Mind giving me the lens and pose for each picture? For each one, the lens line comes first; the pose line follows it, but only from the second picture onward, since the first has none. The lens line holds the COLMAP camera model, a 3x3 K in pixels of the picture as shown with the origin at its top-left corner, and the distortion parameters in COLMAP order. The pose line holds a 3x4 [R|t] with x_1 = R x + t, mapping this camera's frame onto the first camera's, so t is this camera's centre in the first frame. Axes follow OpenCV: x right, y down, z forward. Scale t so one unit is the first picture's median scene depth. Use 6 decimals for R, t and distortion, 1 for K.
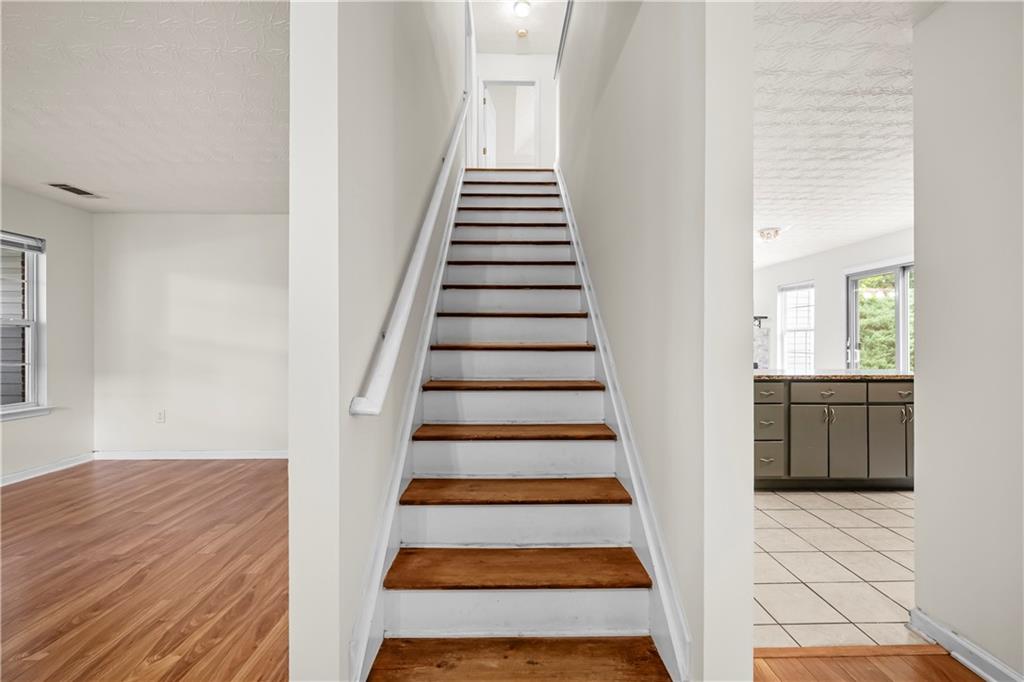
lens RADIAL K [[450.0, 0, 506.9], [0, 450.0, 341.2], [0, 0, 1]] dist [-0.003075, -0.000640]
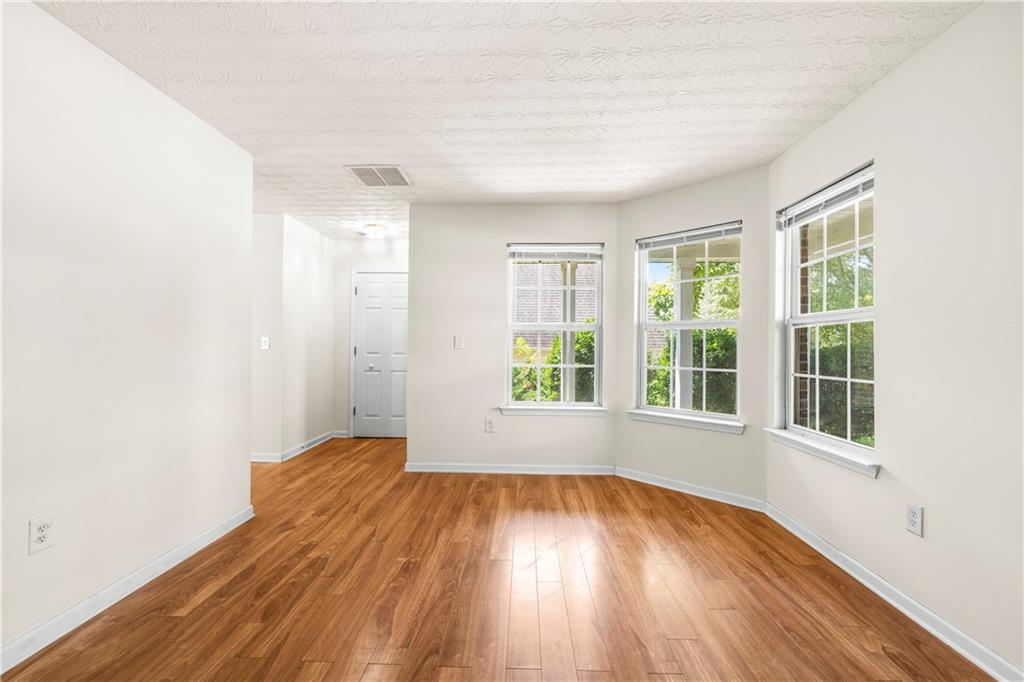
lens RADIAL K [[450.0, 0, 515.2], [0, 450.0, 344.6], [0, 0, 1]] dist [-0.003075, -0.000640]
pose [[-0.999323, -0.009514, 0.035548, -1.266564], [-0.009634, 0.999948, -0.003221, -0.006360], [-0.035515, -0.003561, -0.999363, 2.136593]]
